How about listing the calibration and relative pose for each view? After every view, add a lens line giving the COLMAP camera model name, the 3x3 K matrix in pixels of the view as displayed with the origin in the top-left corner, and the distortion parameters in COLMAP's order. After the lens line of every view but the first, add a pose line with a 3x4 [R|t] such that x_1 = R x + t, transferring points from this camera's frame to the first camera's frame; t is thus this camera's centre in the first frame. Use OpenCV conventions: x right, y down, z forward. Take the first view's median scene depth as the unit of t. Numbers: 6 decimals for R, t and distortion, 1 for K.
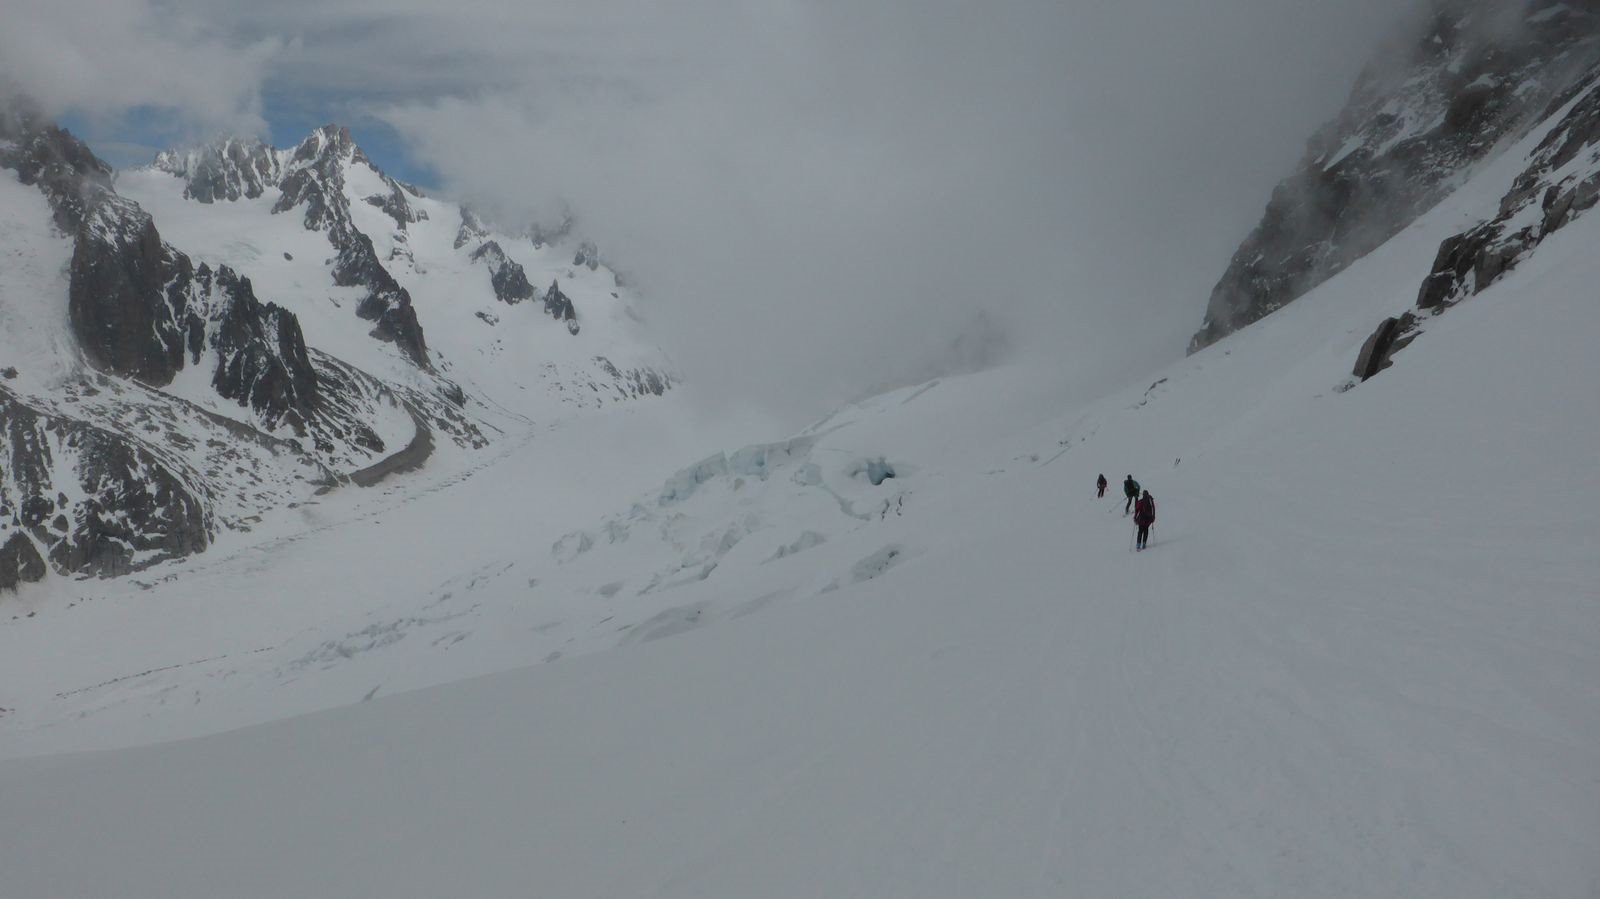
lens RADIAL K [[1176.2, 0, 819.1], [0, 1176.2, 418.5], [0, 0, 1]] dist [-0.009318, -0.003087]
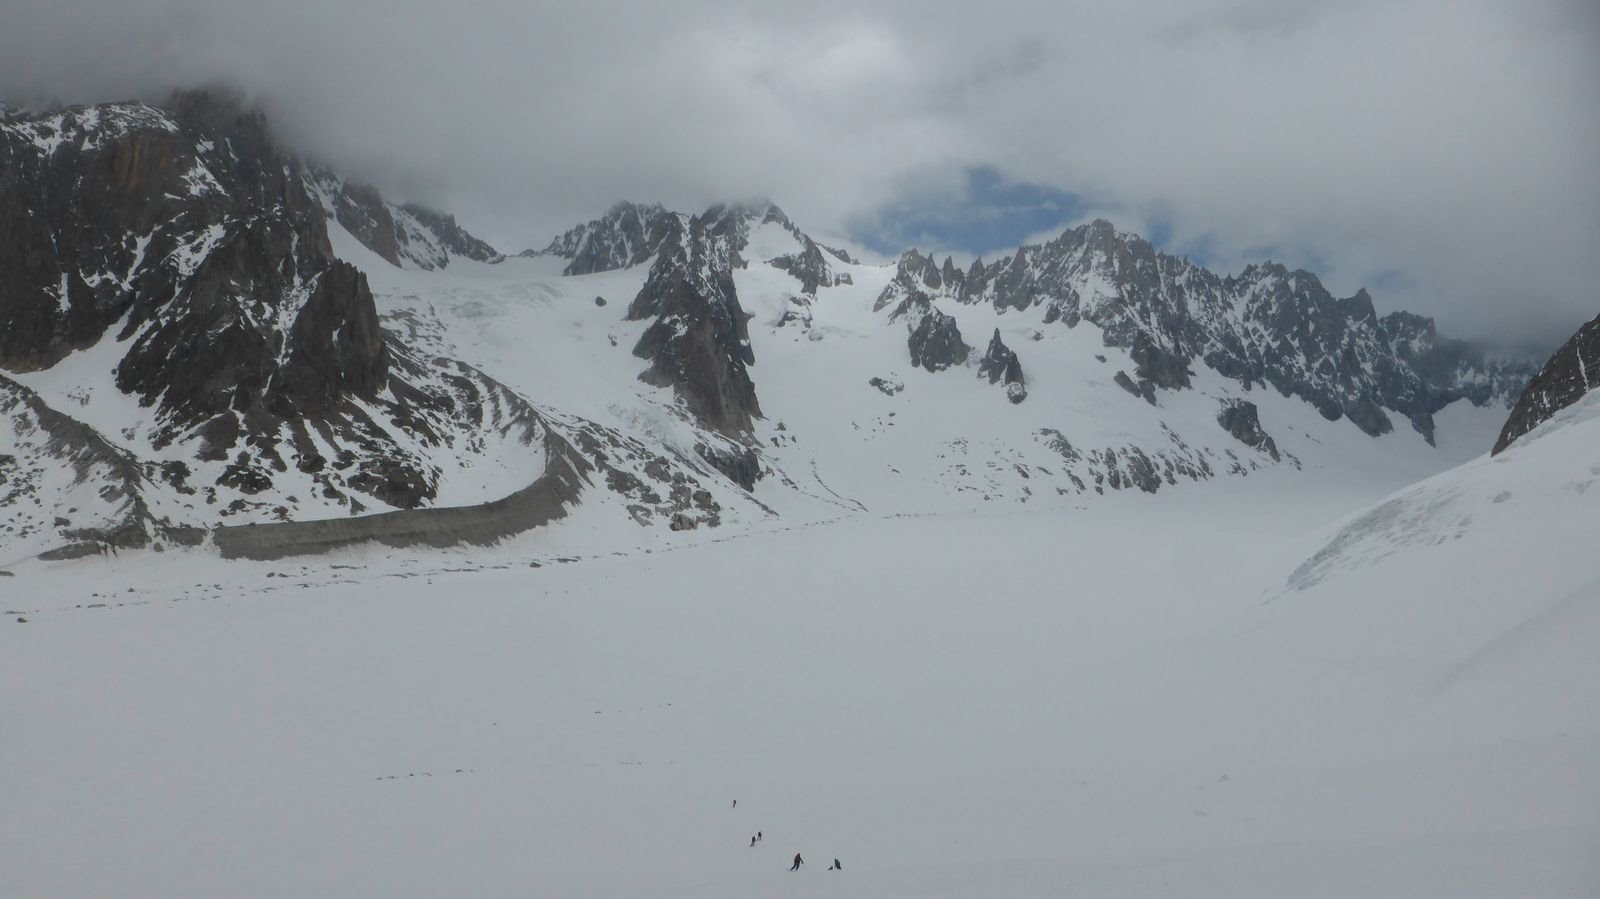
lens RADIAL K [[1234.3, 0, 800.0], [0, 1234.3, 449.5], [0, 0, 1]] dist [-0.002376, 0.001751]
pose [[0.878130, -0.045294, -0.476274, -0.000985], [-0.020535, 0.991023, -0.132107, 0.060072], [0.477982, 0.125787, 0.869316, 0.577887]]
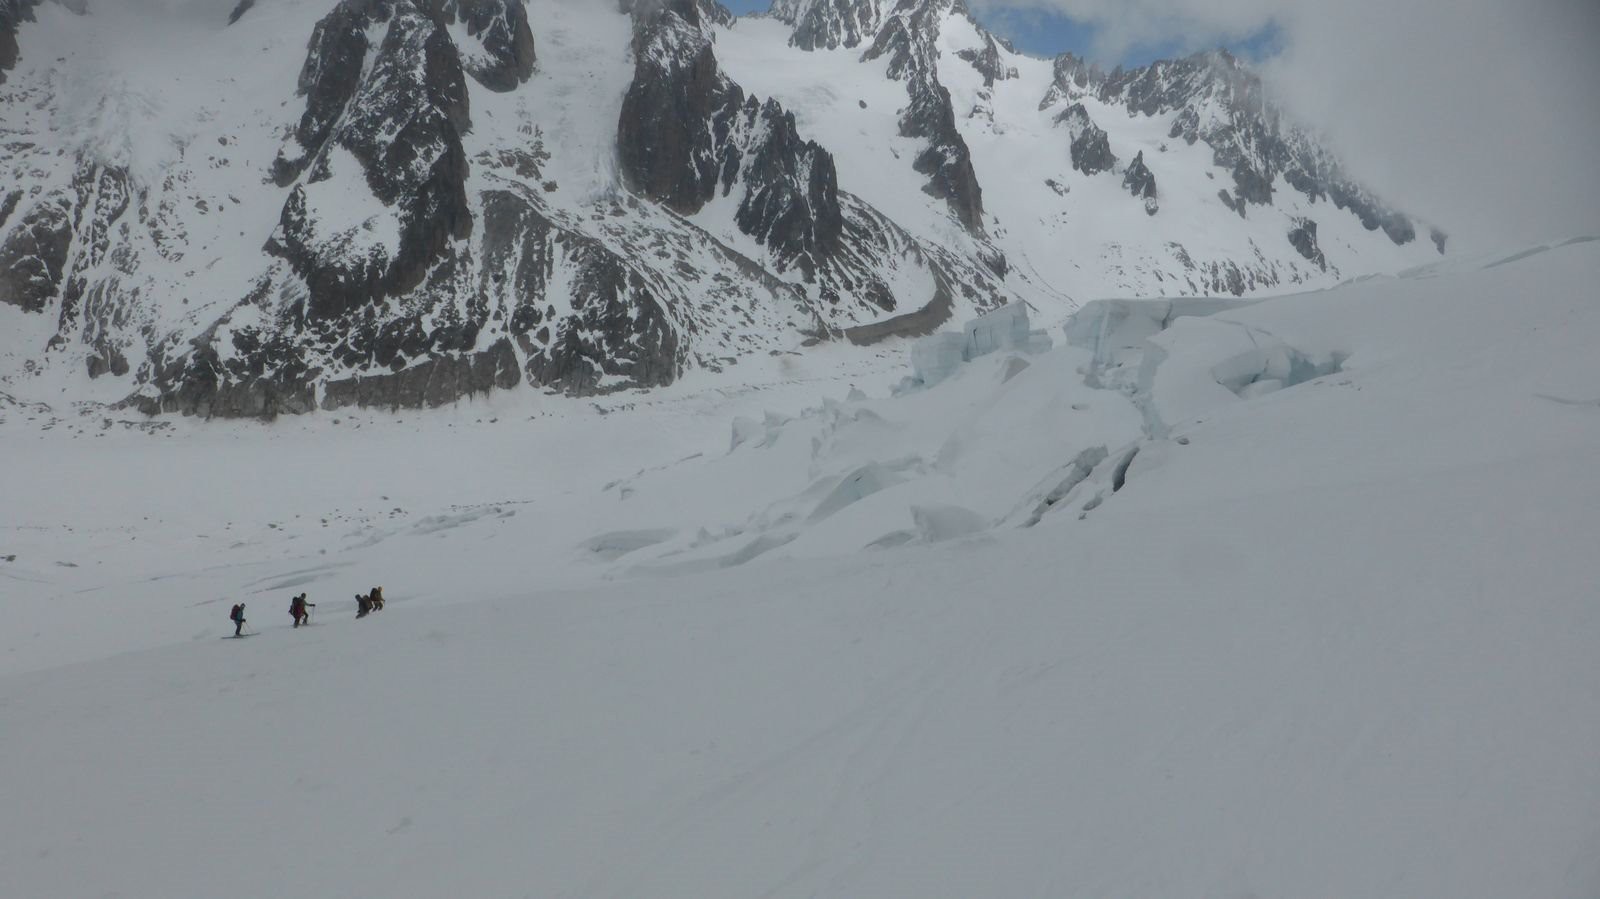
lens RADIAL K [[1228.1, 0, 800.0], [0, 1228.1, 449.5], [0, 0, 1]] dist [-0.227218, 0.652036]
pose [[0.866168, 0.177115, -0.467314, 0.022665], [-0.124085, 0.982029, 0.142204, 0.007018], [0.484103, -0.065186, 0.872580, 0.123920]]
